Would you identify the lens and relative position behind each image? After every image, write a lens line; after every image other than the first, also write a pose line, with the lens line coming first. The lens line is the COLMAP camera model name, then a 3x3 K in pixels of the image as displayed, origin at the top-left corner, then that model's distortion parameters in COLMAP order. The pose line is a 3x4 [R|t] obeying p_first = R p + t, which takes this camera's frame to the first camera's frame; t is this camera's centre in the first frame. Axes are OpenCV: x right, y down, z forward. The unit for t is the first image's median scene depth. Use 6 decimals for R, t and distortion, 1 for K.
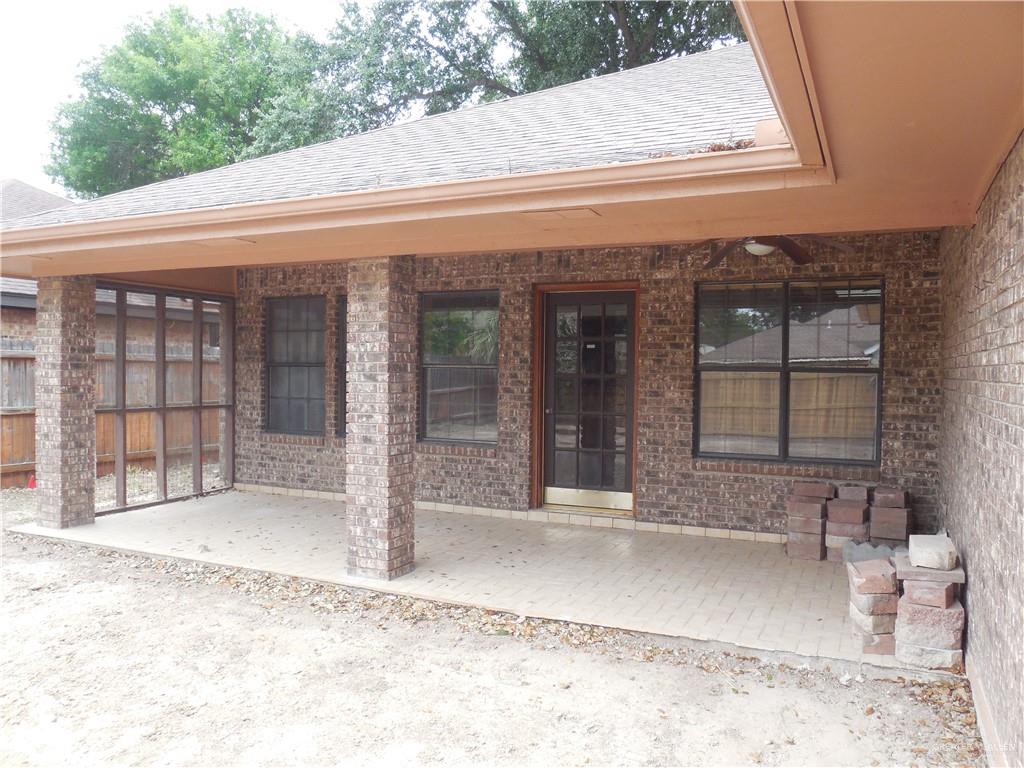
lens RADIAL K [[788.7, 0, 512.0], [0, 788.7, 384.0], [0, 0, 1]] dist [-0.074460, 0.051733]
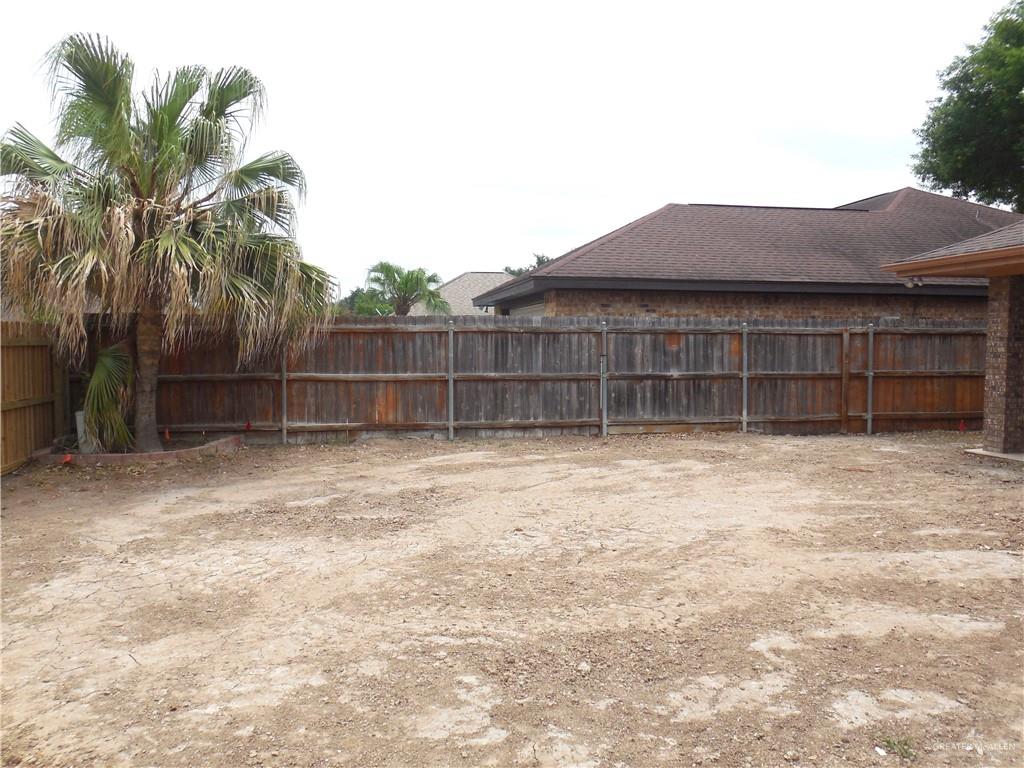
lens RADIAL K [[788.7, 0, 512.0], [0, 788.7, 384.0], [0, 0, 1]] dist [-0.074460, 0.051733]
pose [[0.559994, 0.033670, -0.827812, 0.082418], [-0.007506, 0.999339, 0.035568, 0.015856], [0.828462, -0.013704, 0.559877, -0.542437]]
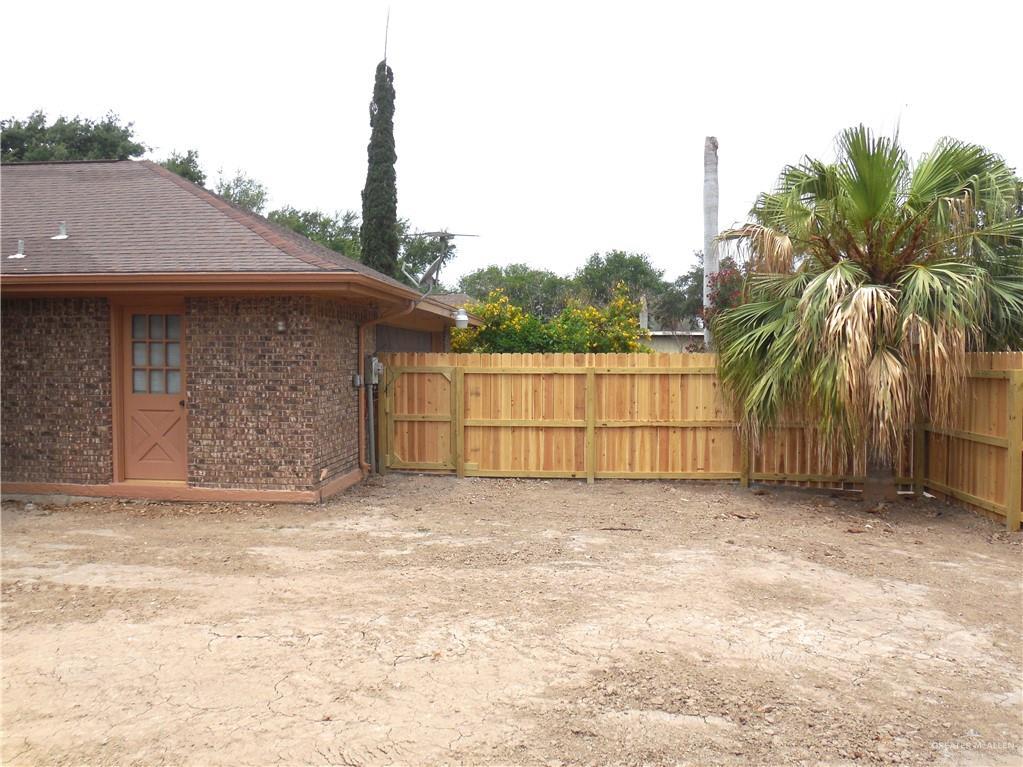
lens RADIAL K [[836.8, 0, 506.6], [0, 836.8, 387.1], [0, 0, 1]] dist [-0.030792, 0.010208]
pose [[-0.313333, -0.045633, 0.948546, -1.292023], [0.012450, 0.998562, 0.052151, -0.035497], [-0.949562, 0.028150, -0.312314, 0.115764]]
